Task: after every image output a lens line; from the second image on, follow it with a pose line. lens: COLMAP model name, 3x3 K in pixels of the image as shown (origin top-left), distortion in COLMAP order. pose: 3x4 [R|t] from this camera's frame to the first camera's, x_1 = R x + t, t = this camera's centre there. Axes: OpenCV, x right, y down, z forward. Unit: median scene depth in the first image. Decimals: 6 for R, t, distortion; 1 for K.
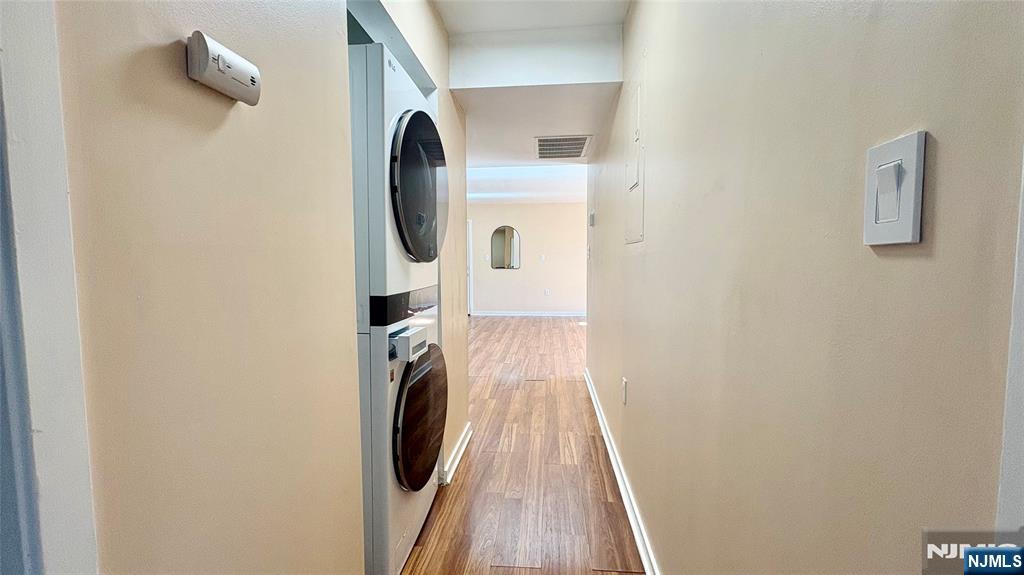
lens RADIAL K [[406.3, 0, 512.5], [0, 406.3, 288.8], [0, 0, 1]] dist [0.000420, -0.000135]
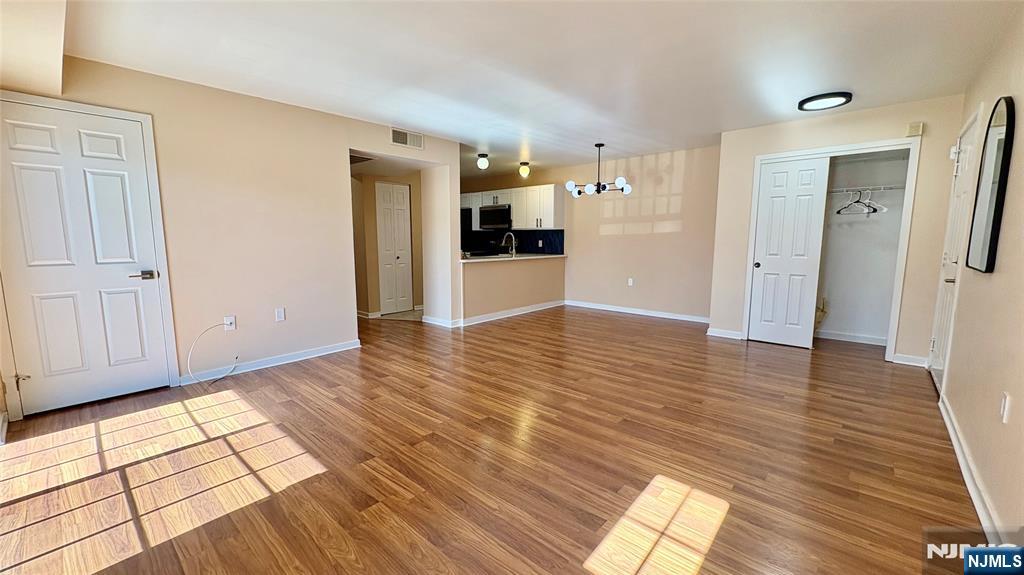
lens RADIAL K [[406.3, 0, 512.5], [0, 406.3, 288.8], [0, 0, 1]] dist [0.000420, -0.000135]
pose [[-0.596191, 0.104425, -0.796022, 0.987348], [-0.051558, 0.984478, 0.167763, -0.179140], [0.801185, 0.141060, -0.581553, 2.442338]]
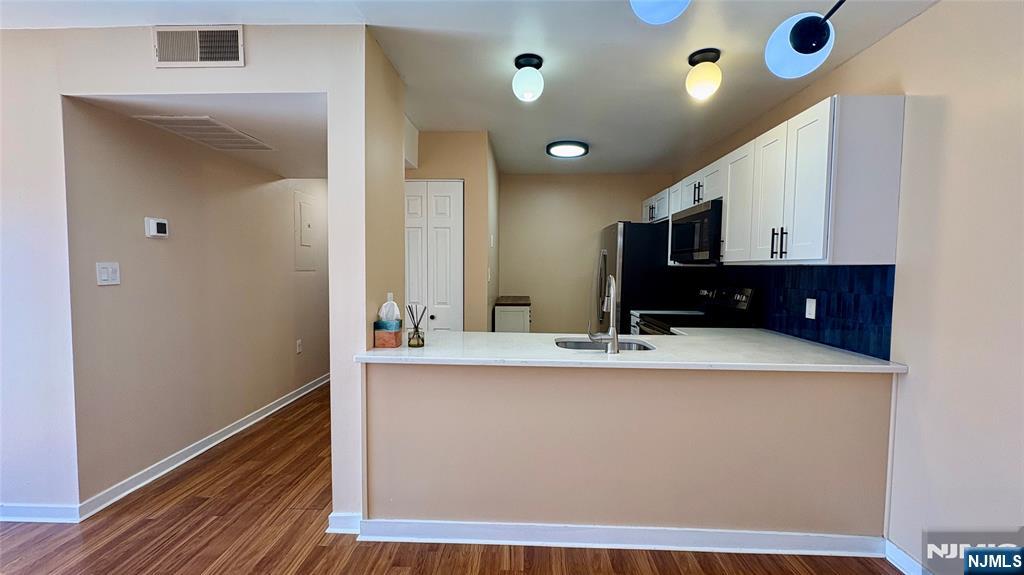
lens RADIAL K [[406.3, 0, 512.5], [0, 406.3, 288.8], [0, 0, 1]] dist [0.000420, -0.000135]
pose [[-0.998654, -0.003721, -0.051726, -0.406770], [-0.009893, 0.992775, 0.119585, -0.169965], [0.050907, 0.119936, -0.991476, 1.879091]]
